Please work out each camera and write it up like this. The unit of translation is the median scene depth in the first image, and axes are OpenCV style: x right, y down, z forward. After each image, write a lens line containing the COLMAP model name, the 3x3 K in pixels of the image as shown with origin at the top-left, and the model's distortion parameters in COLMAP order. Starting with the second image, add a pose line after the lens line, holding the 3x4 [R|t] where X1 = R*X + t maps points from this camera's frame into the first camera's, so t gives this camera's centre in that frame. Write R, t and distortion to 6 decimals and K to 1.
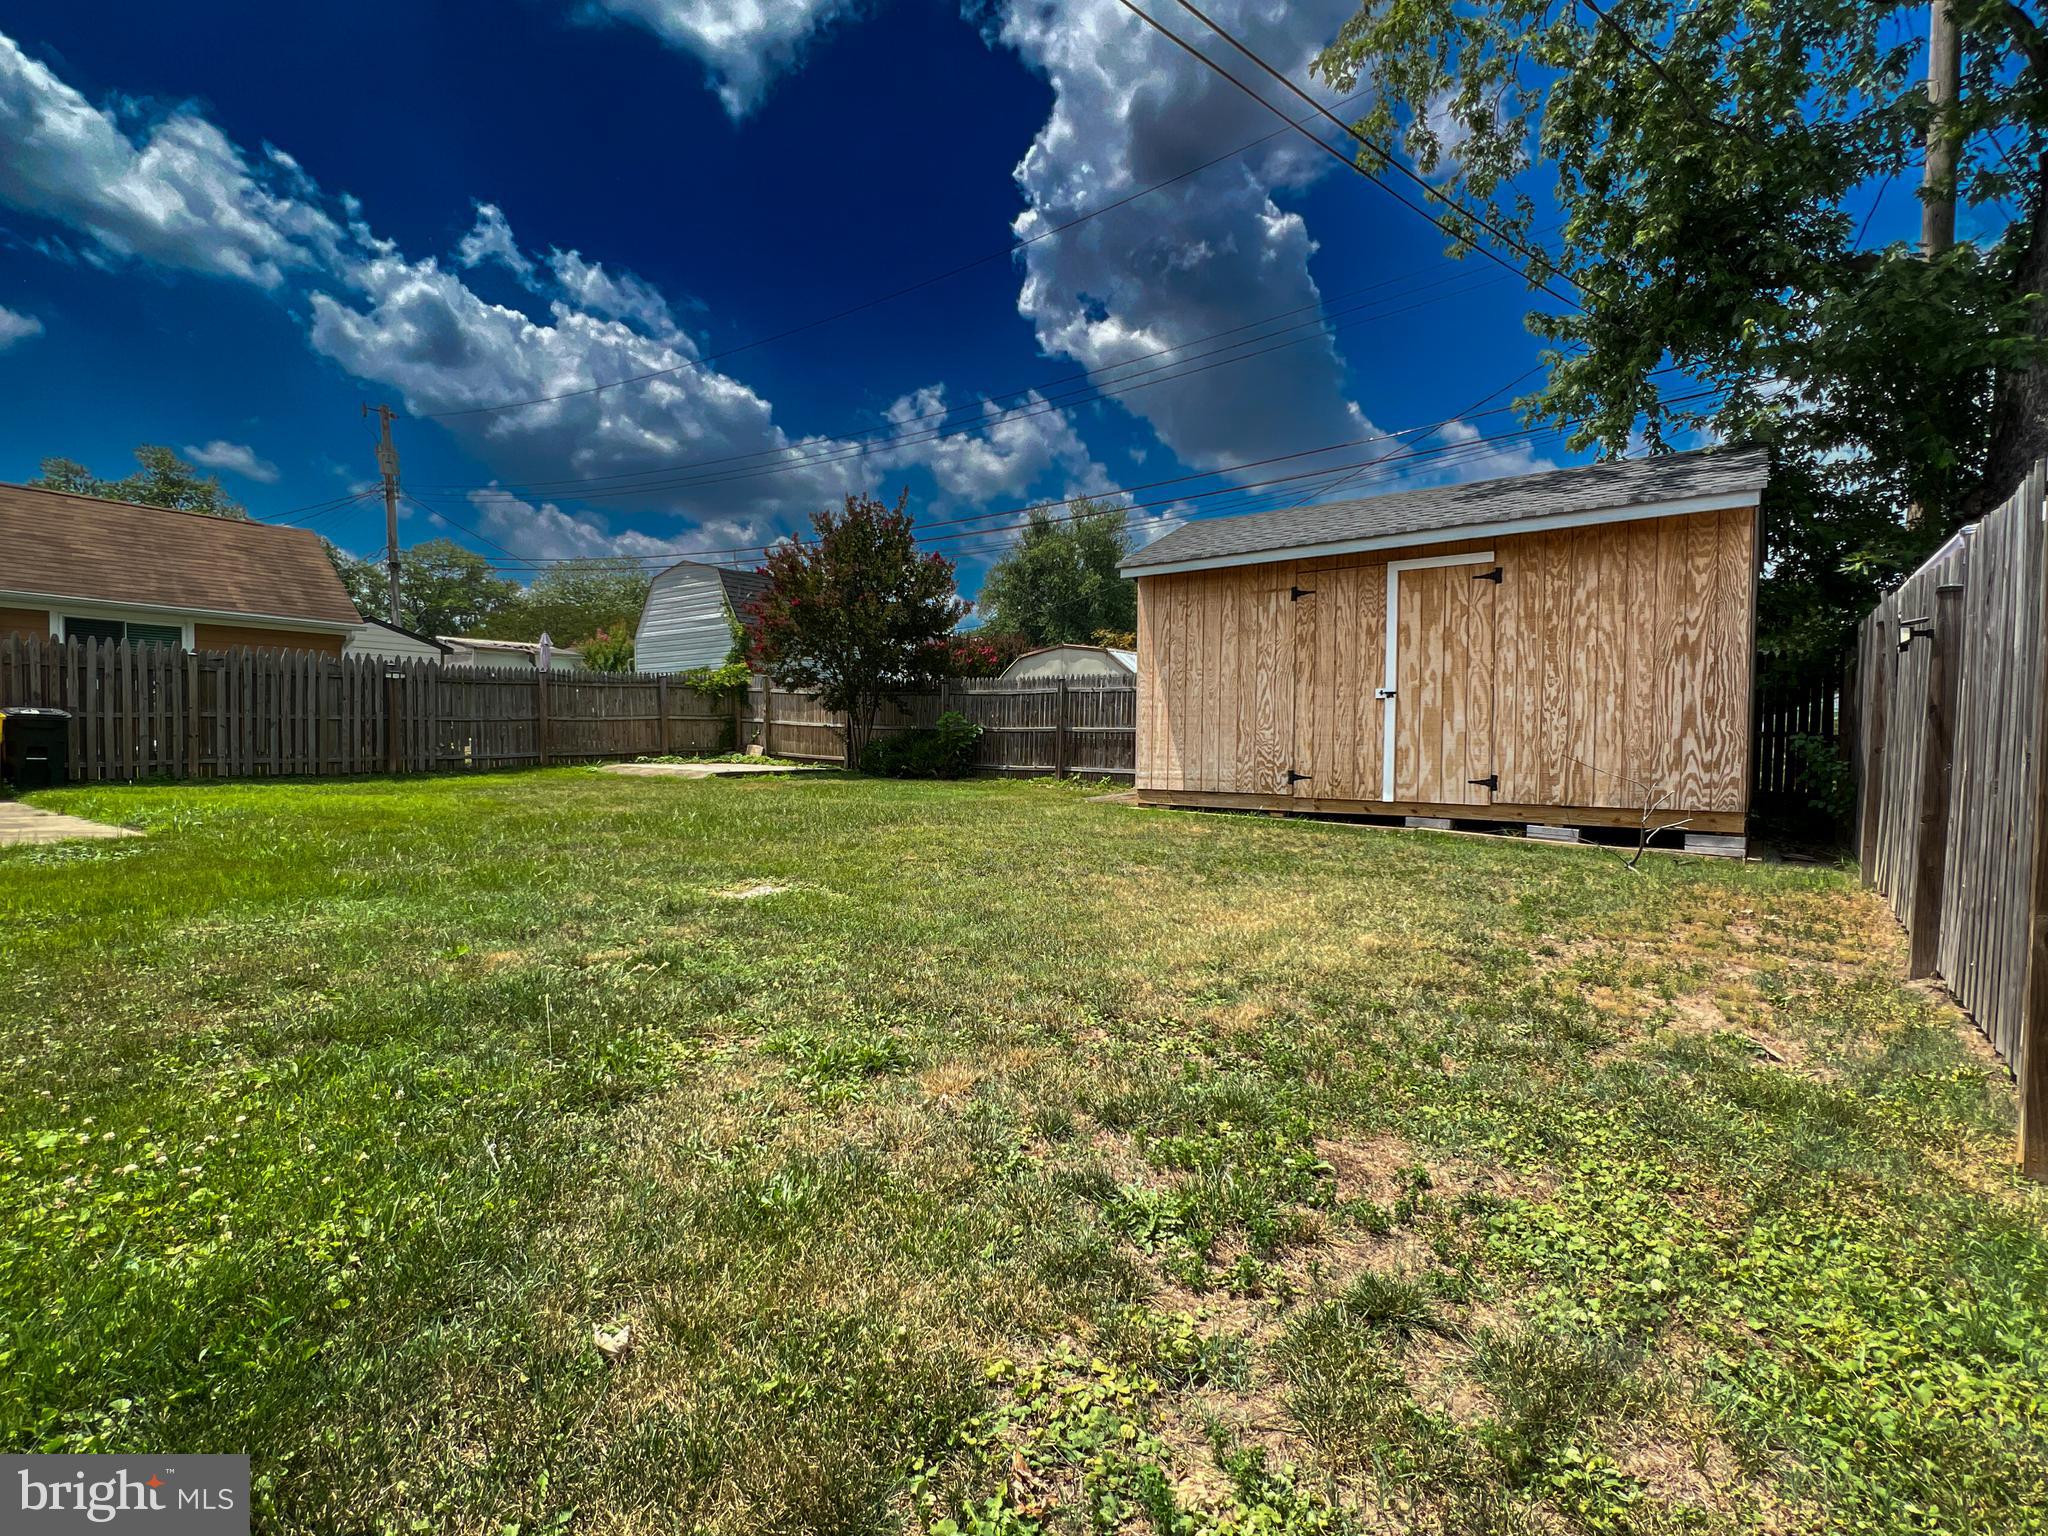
lens RADIAL K [[970.0, 0, 1030.6], [0, 970.0, 773.5], [0, 0, 1]] dist [-0.002749, 0.000104]
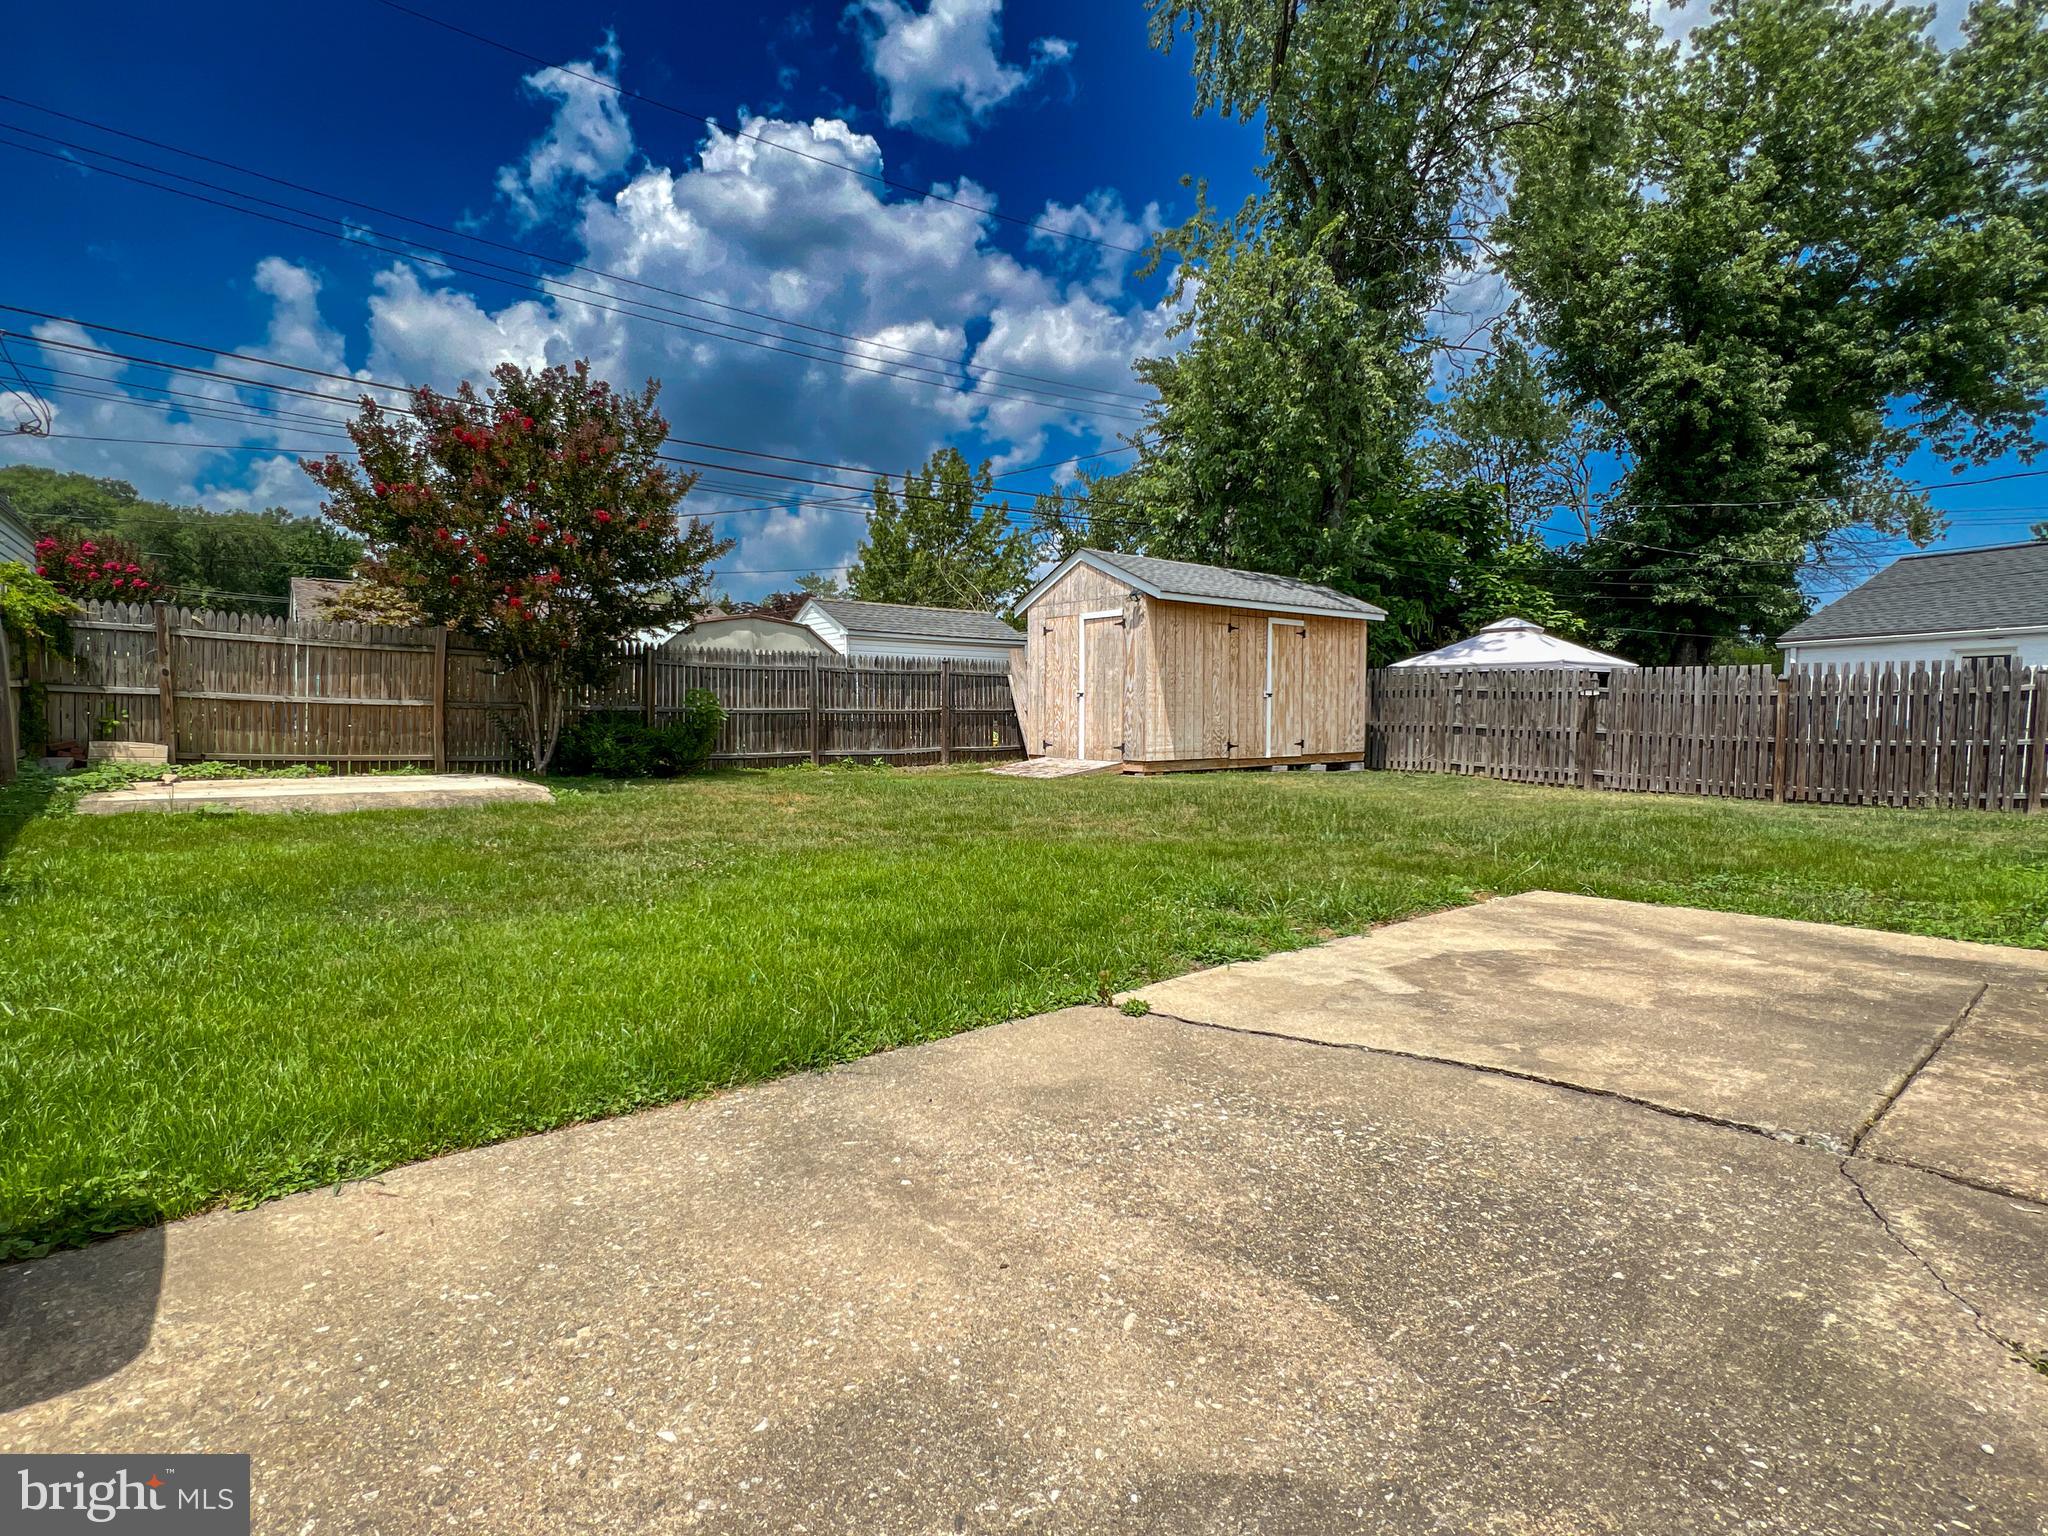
lens RADIAL K [[970.0, 0, 1030.6], [0, 970.0, 773.5], [0, 0, 1]] dist [-0.002749, 0.000104]
pose [[0.262744, -0.068624, 0.962422, -1.401835], [0.032040, 0.997538, 0.062381, -0.063931], [-0.964333, 0.014446, 0.264296, 0.958048]]
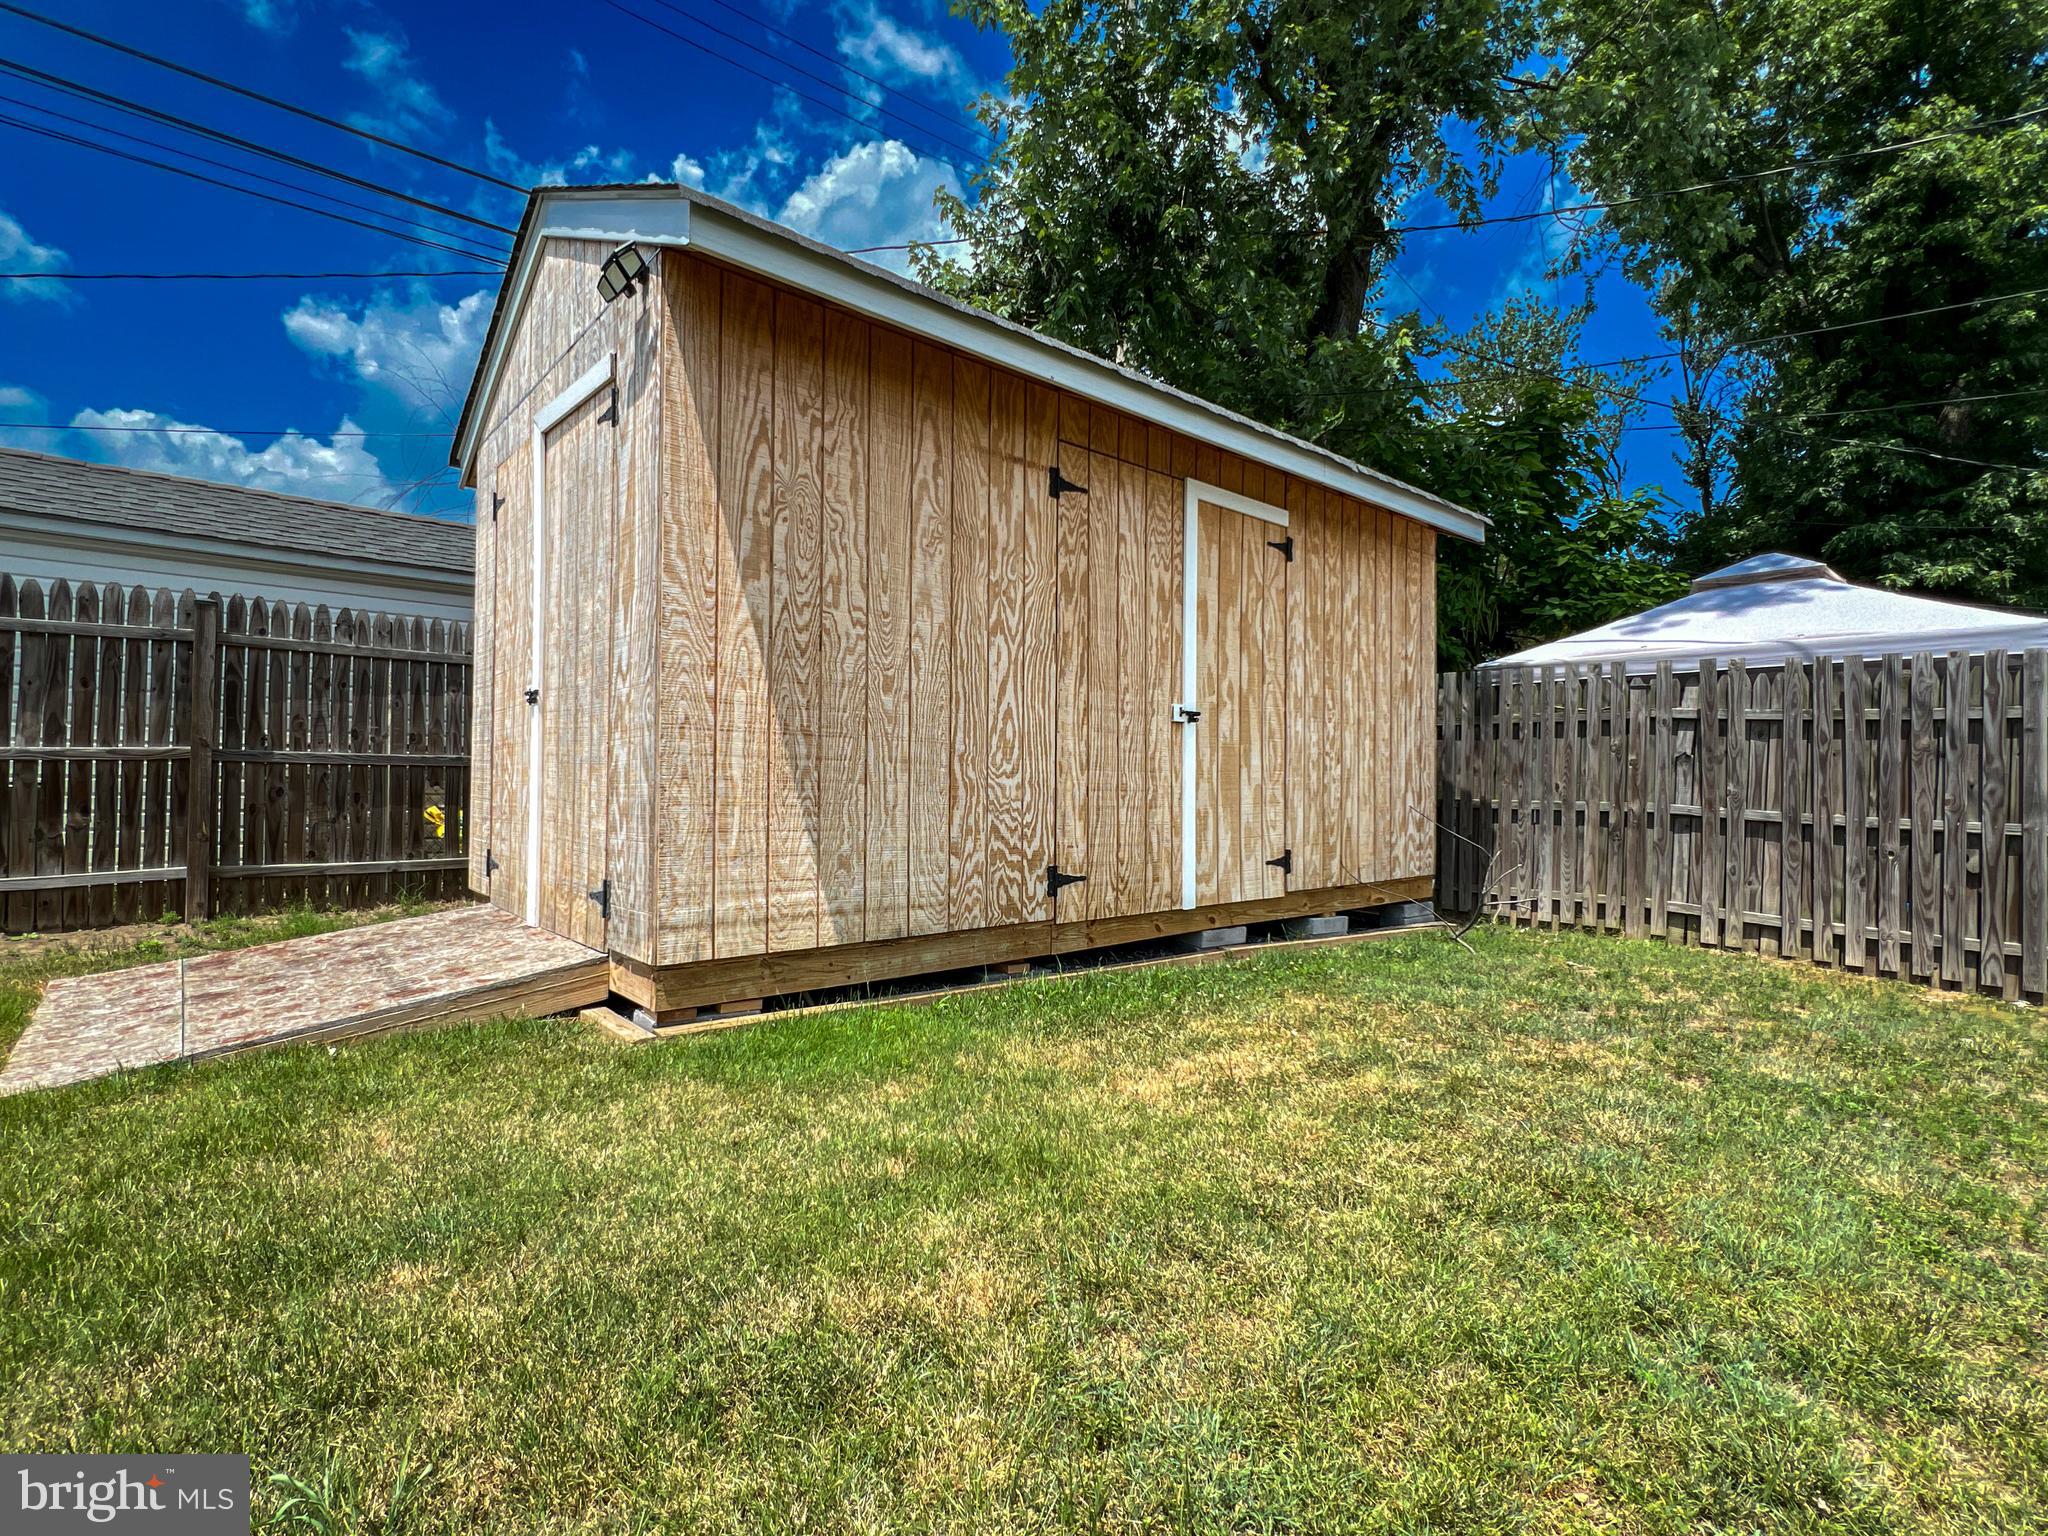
lens RADIAL K [[970.0, 0, 1030.6], [0, 970.0, 773.5], [0, 0, 1]] dist [-0.002749, 0.000104]
pose [[0.207812, 0.001056, 0.978168, -0.192881], [0.021447, 0.999754, -0.005635, -0.047643], [-0.977934, 0.022150, 0.207739, 0.977001]]
